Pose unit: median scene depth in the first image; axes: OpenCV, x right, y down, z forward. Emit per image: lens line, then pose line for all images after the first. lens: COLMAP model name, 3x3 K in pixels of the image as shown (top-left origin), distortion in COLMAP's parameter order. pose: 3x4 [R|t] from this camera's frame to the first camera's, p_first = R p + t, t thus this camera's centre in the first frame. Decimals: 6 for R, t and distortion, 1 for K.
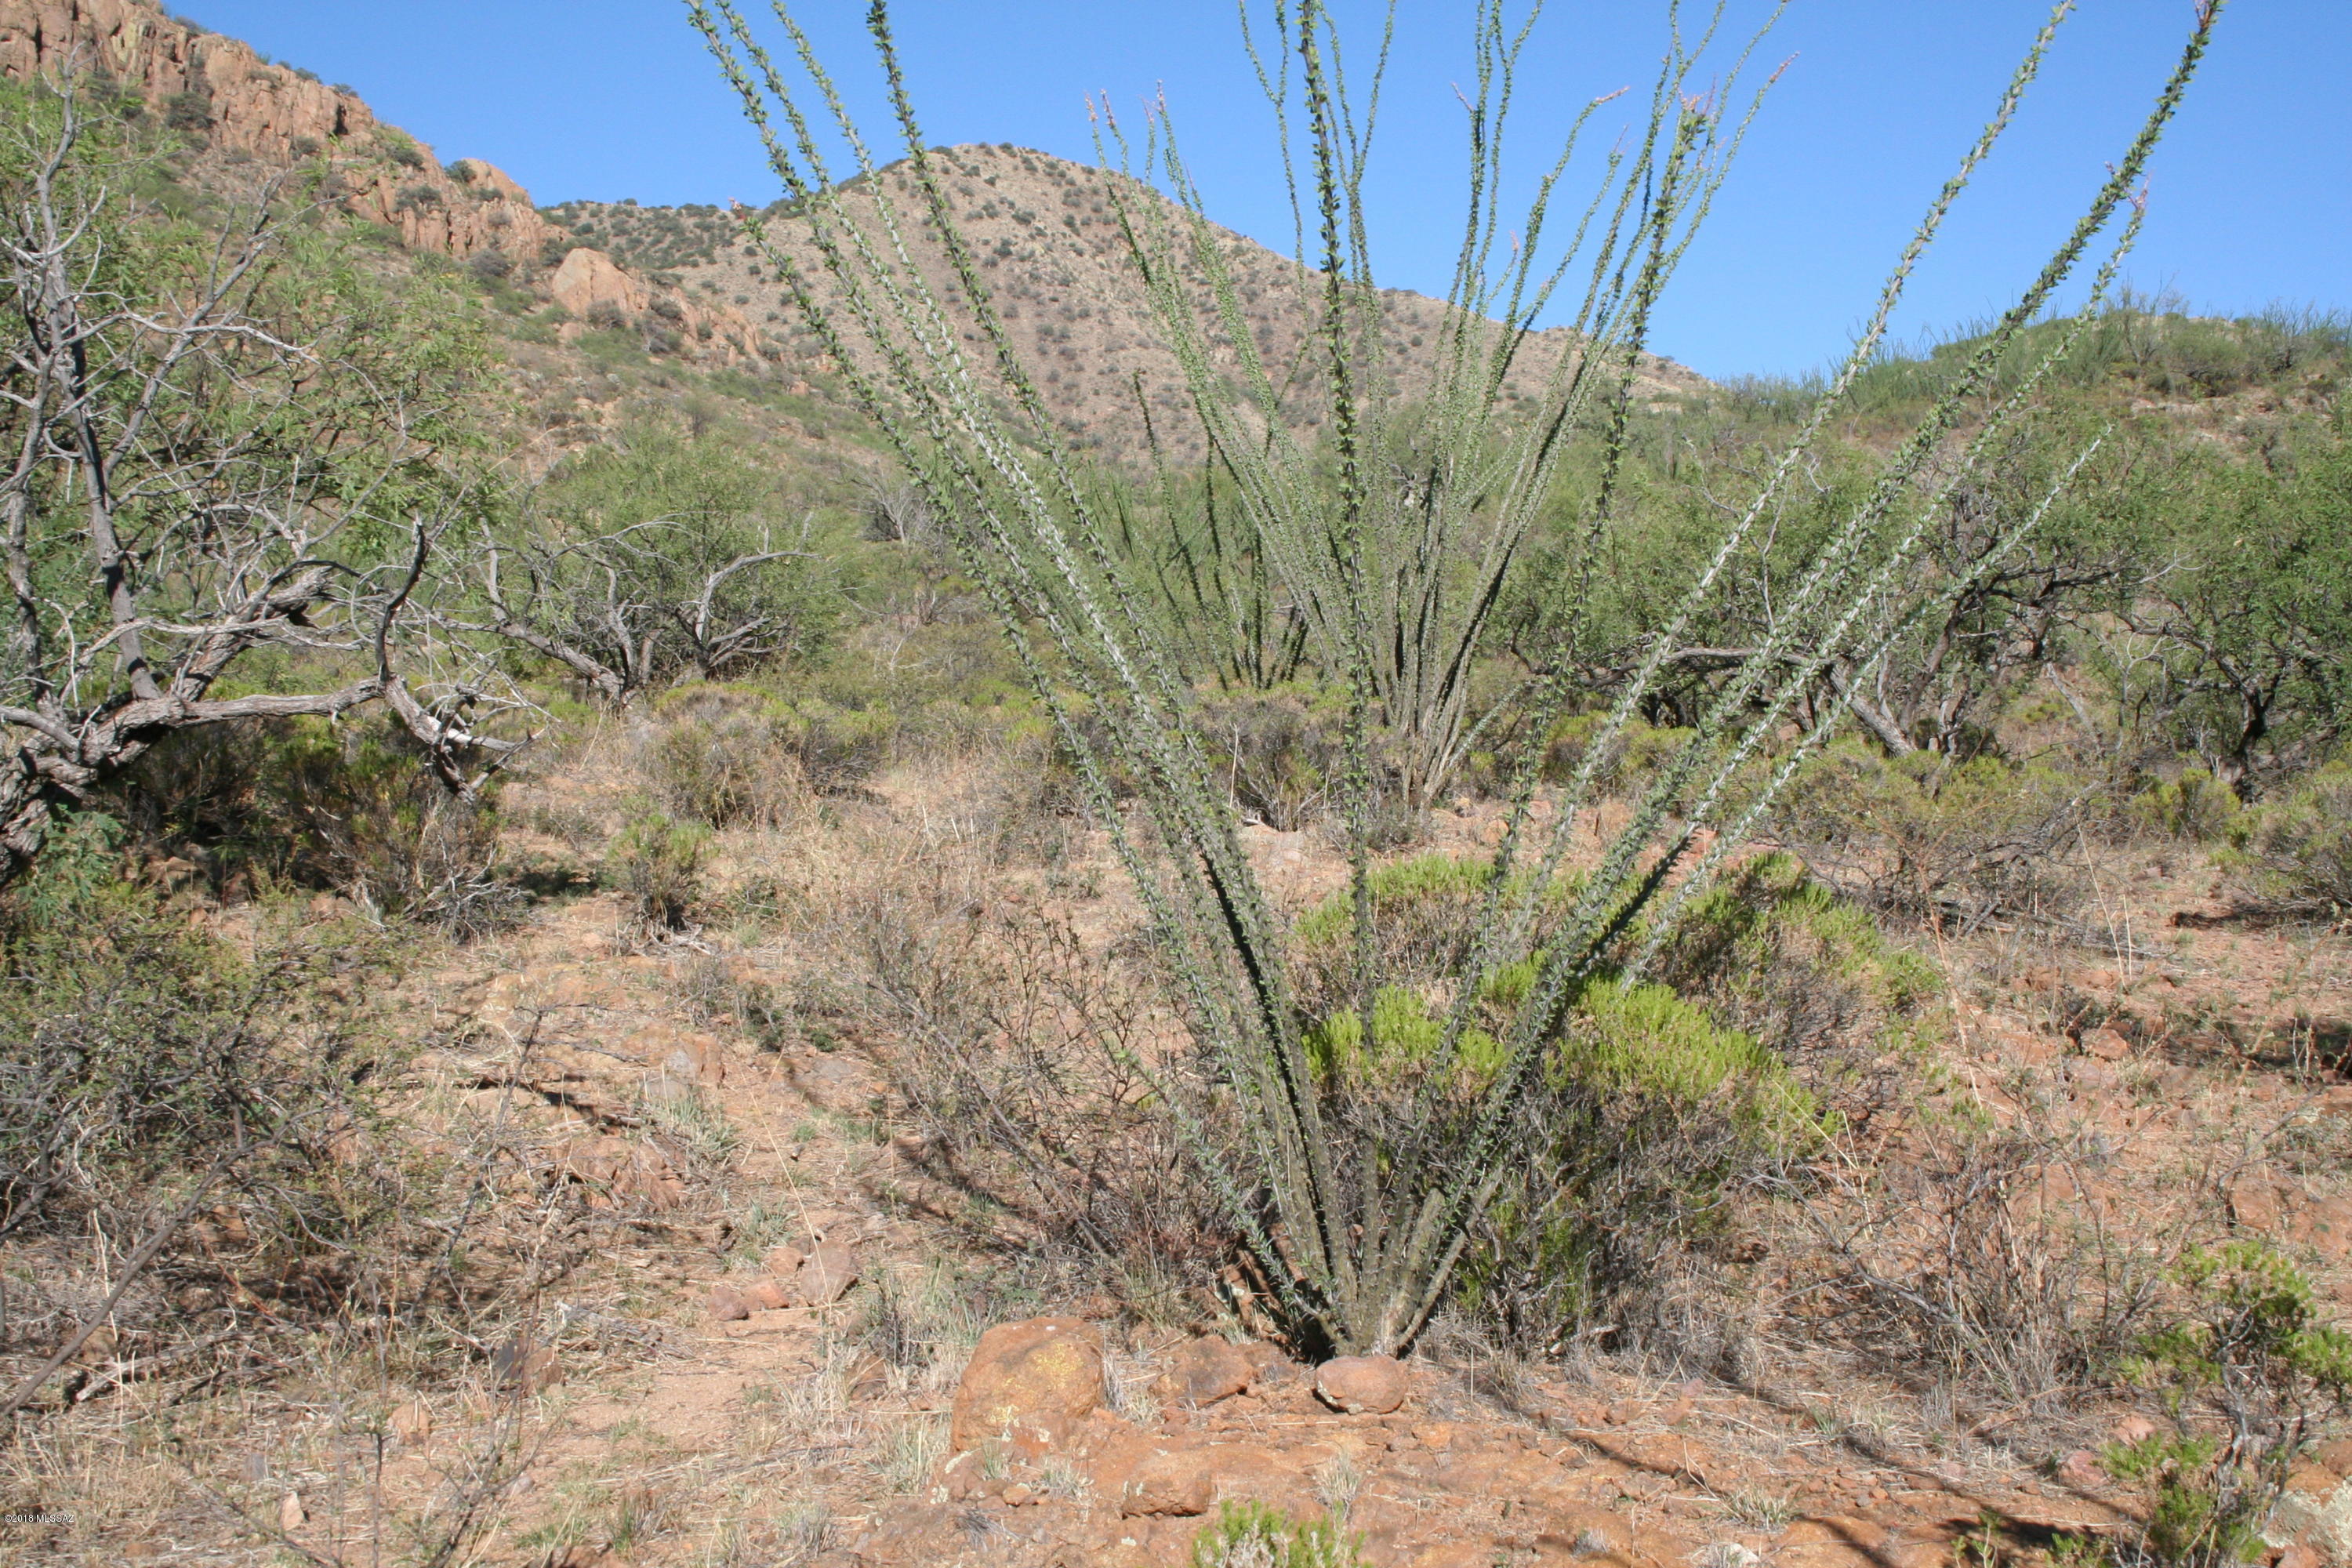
lens RADIAL K [[3351.6, 0, 1171.0], [0, 3351.6, 793.4], [0, 0, 1]] dist [-0.001071, 0.000000]
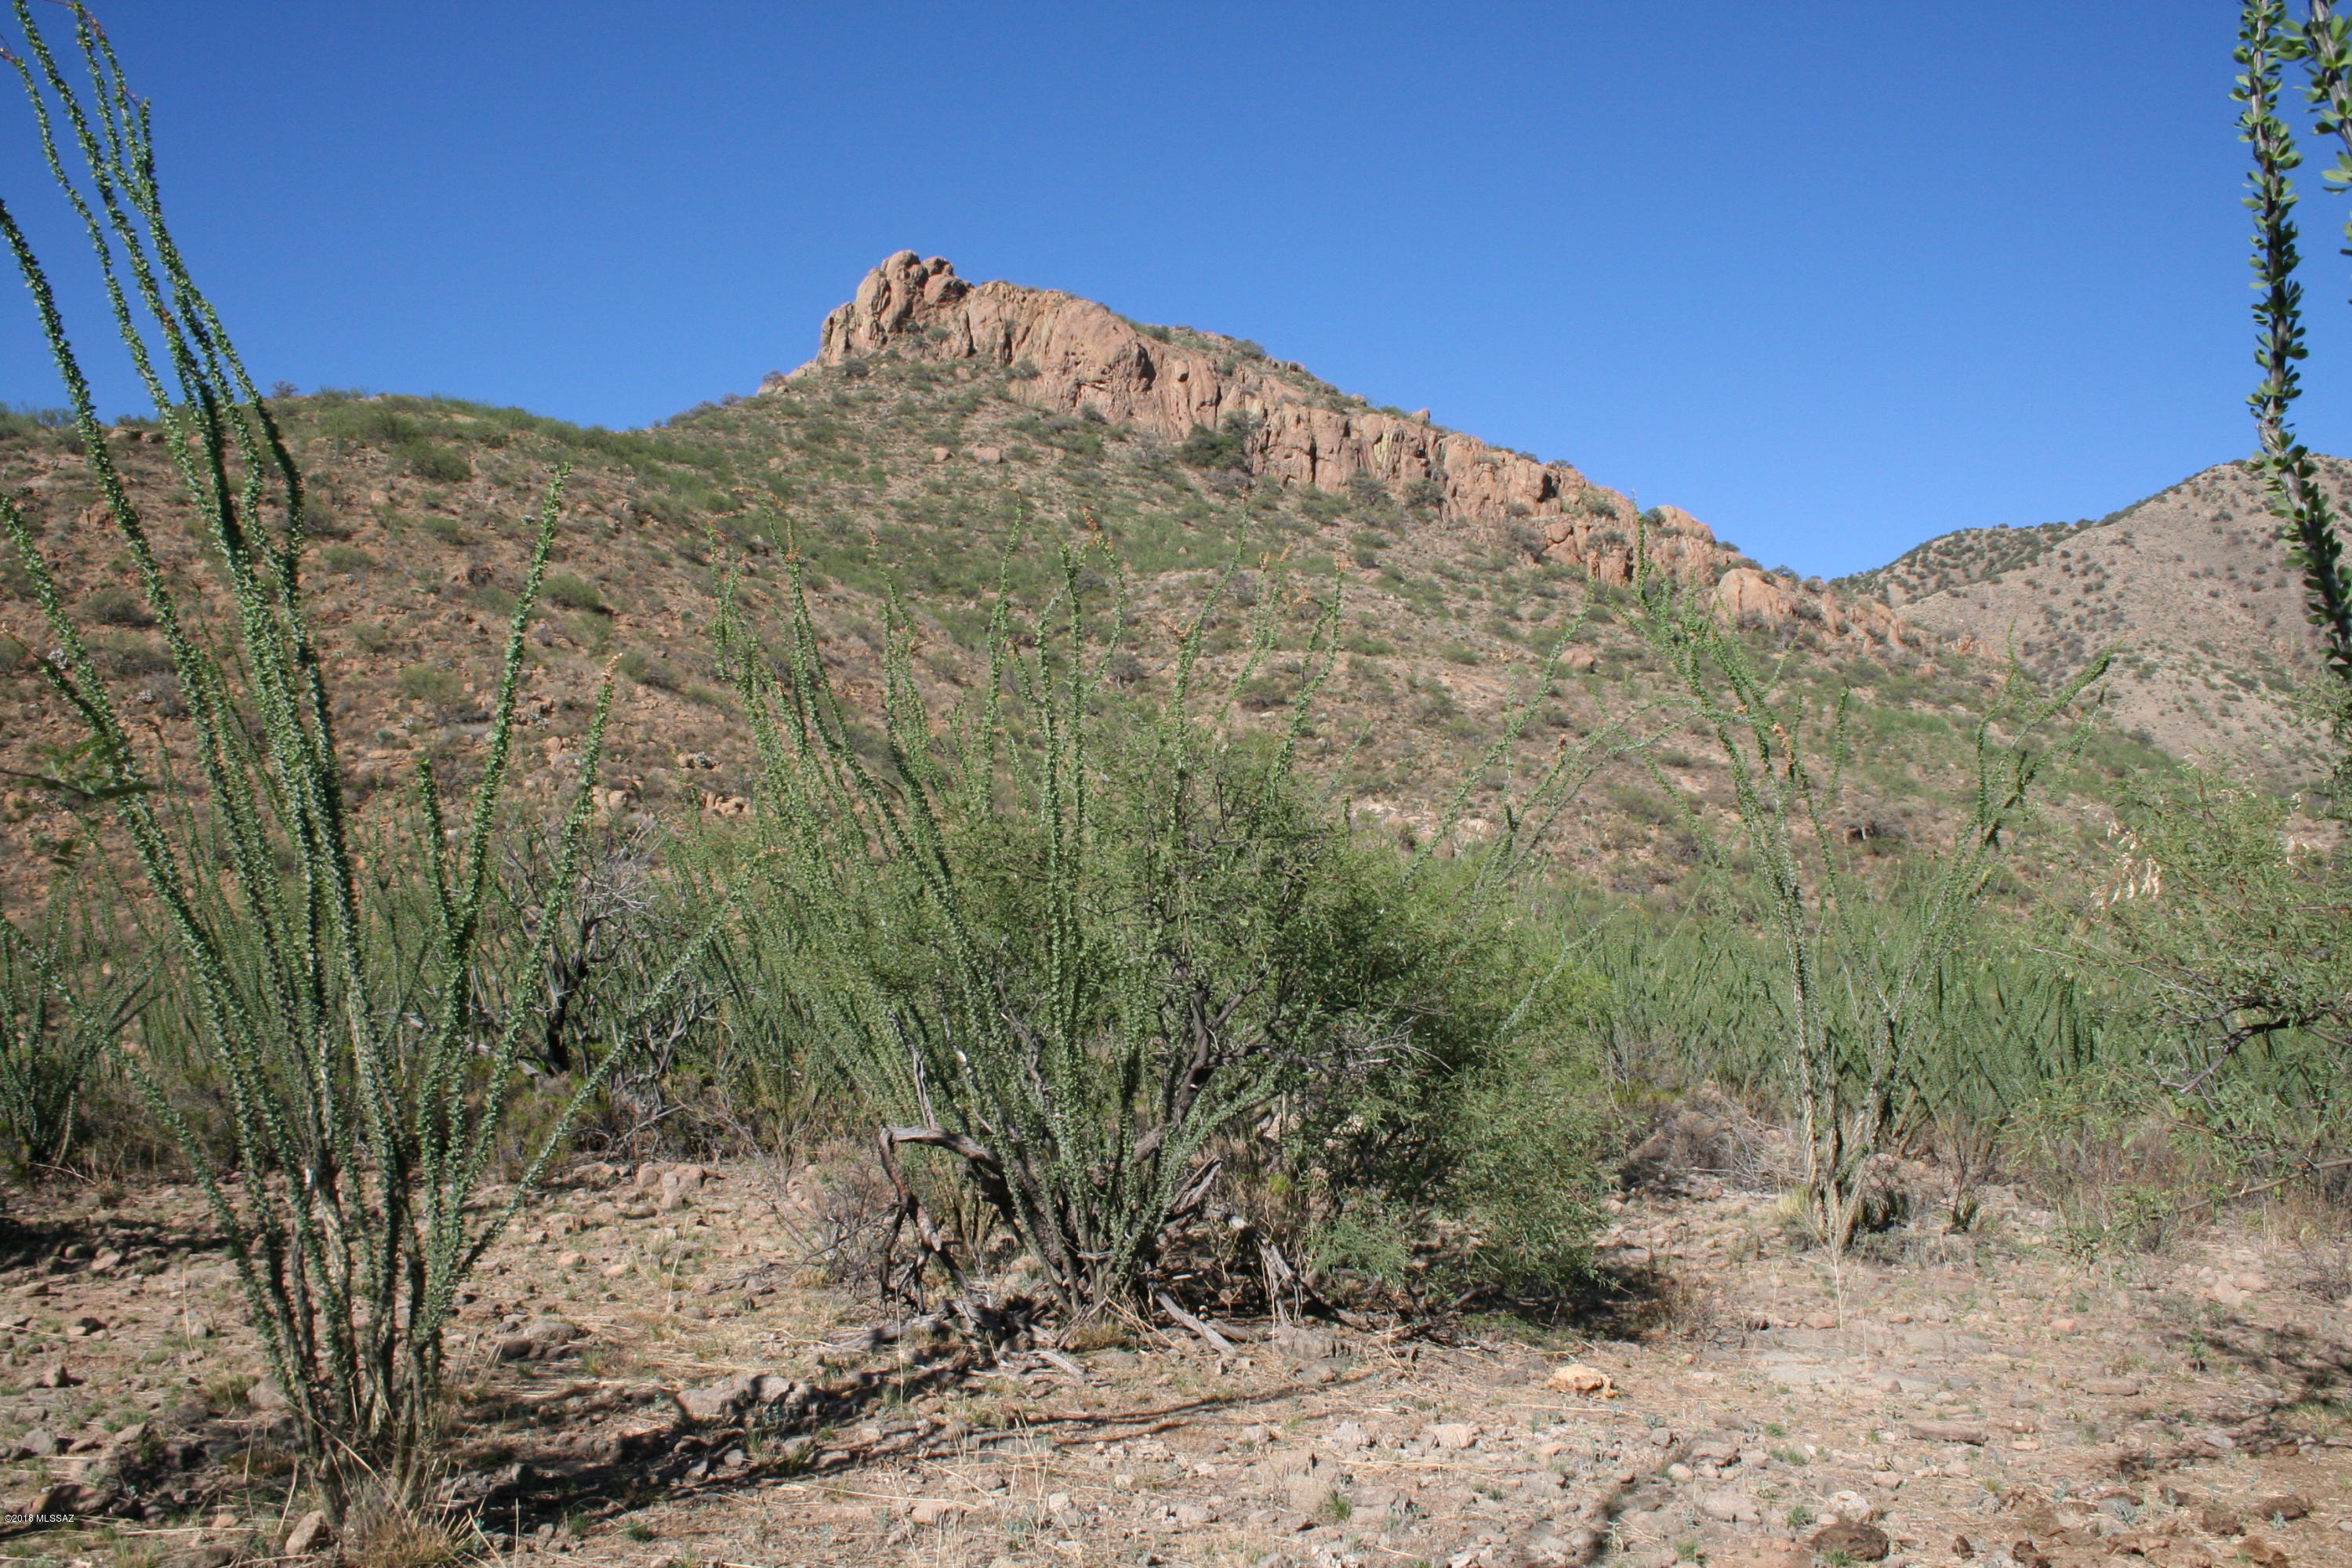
lens RADIAL K [[2143.0, 0, 1171.9], [0, 2143.0, 786.7], [0, 0, 1]] dist [-0.082635, 0.000000]
pose [[0.827935, -0.040350, -0.559371, 1.624418], [0.002927, 0.997706, -0.067636, -0.598822], [0.560816, 0.054360, 0.826154, 4.748521]]
